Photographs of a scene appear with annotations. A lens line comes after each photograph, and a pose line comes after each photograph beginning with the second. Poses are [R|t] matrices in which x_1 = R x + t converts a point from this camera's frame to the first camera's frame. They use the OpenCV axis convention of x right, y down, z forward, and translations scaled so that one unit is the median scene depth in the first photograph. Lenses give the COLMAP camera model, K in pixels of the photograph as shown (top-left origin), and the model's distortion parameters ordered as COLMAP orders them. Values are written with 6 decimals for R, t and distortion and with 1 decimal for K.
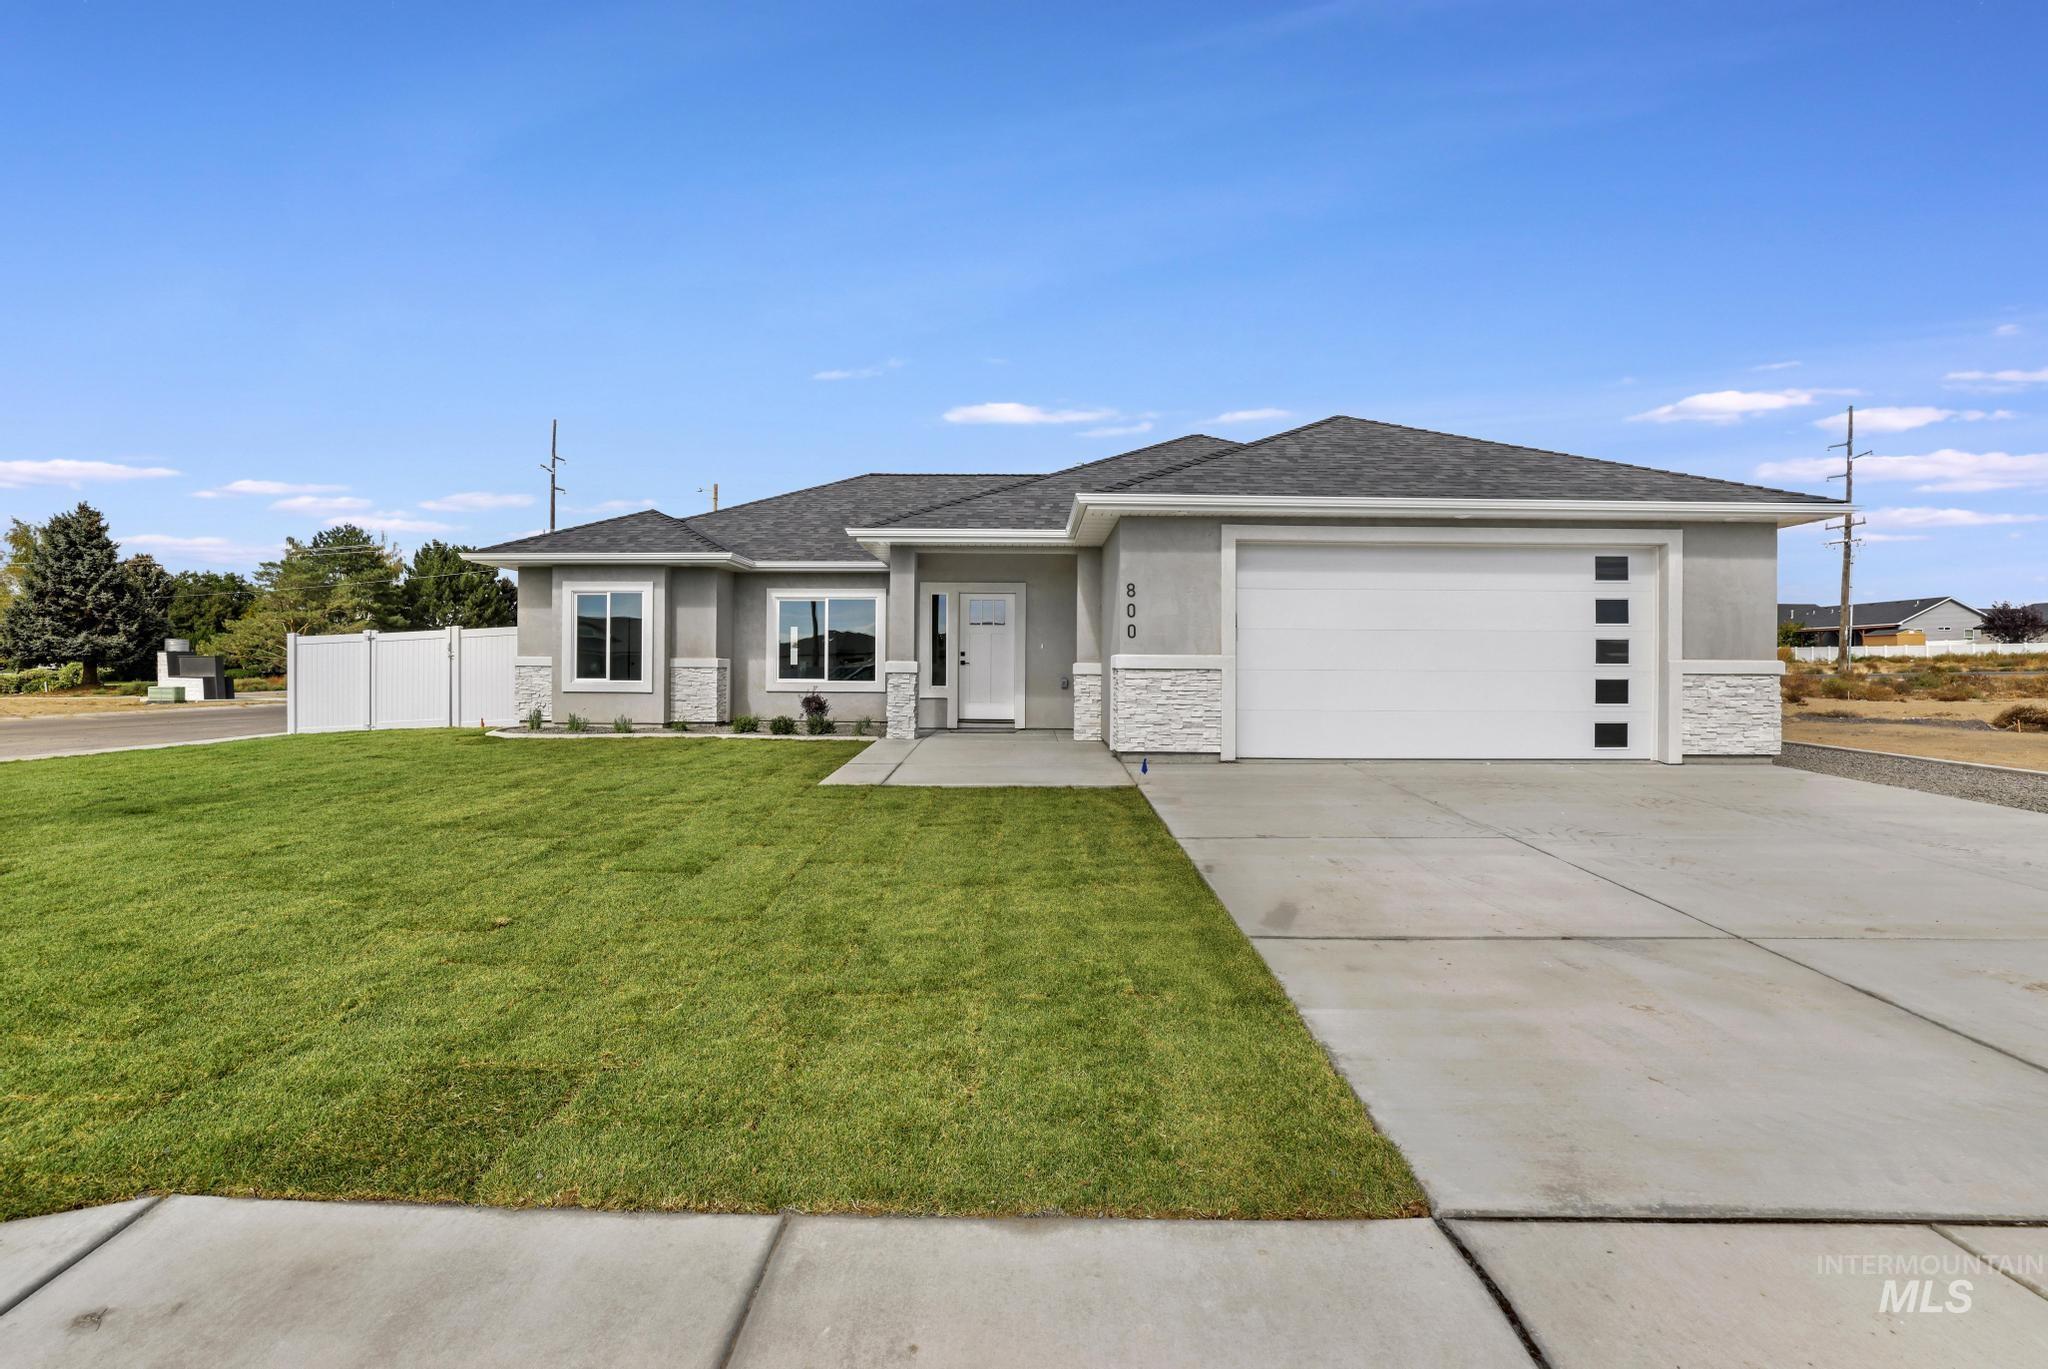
lens RADIAL K [[897.3, 0, 1023.0], [0, 897.3, 675.9], [0, 0, 1]] dist [-0.018882, 0.001432]
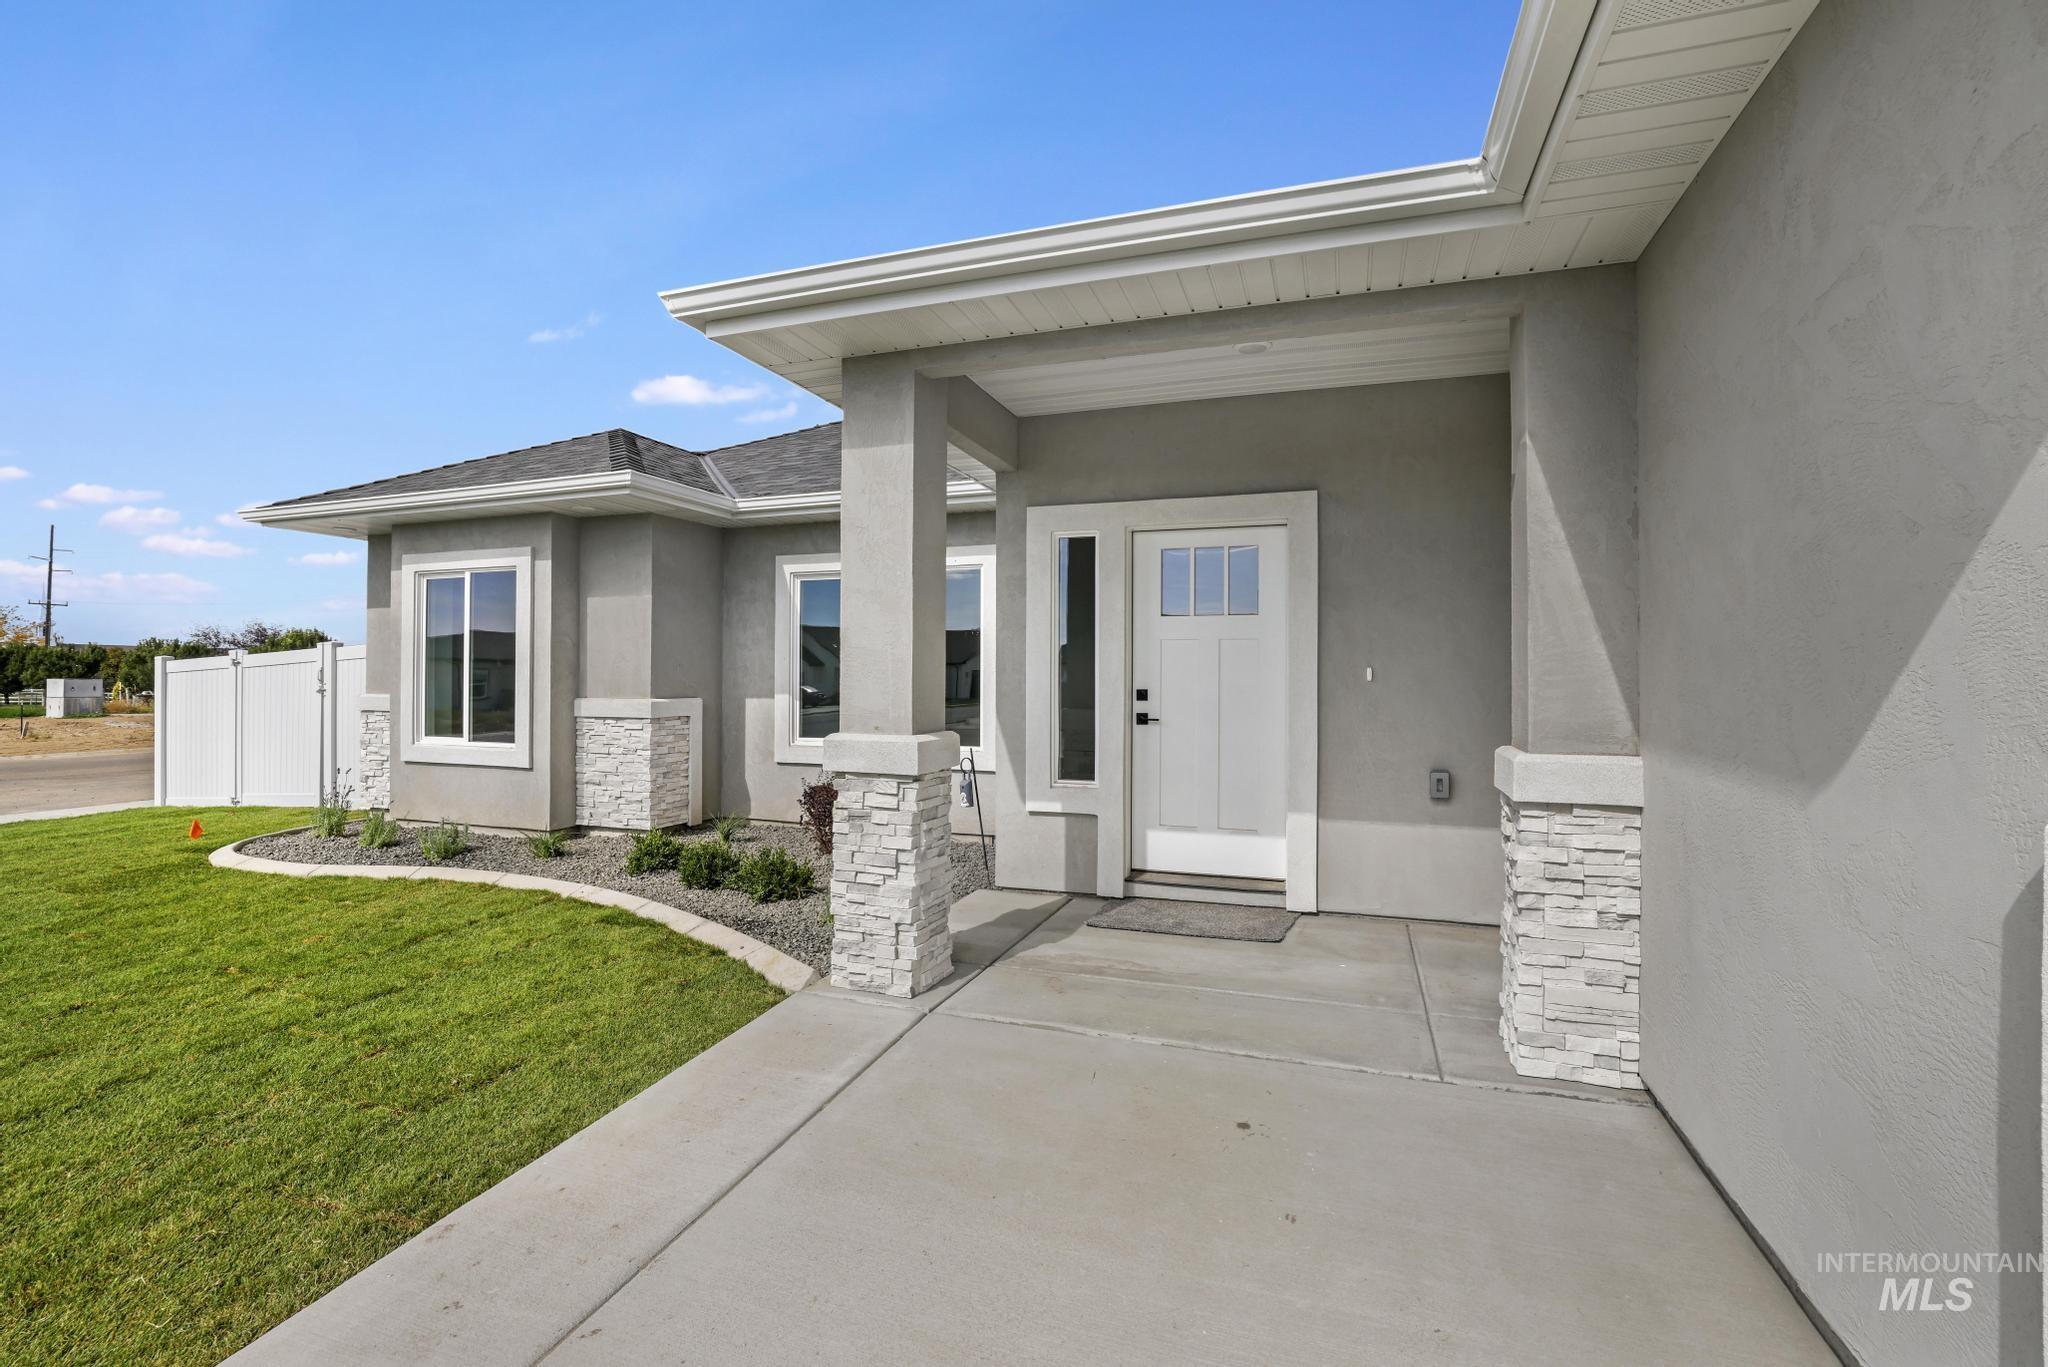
lens RADIAL K [[897.3, 0, 1016.0], [0, 897.3, 671.5], [0, 0, 1]] dist [-0.018882, 0.001432]
pose [[0.938280, -0.004226, -0.345850, 0.012745], [-0.000270, 0.999916, -0.012951, -0.029040], [0.345875, 0.012245, 0.938201, 0.625912]]
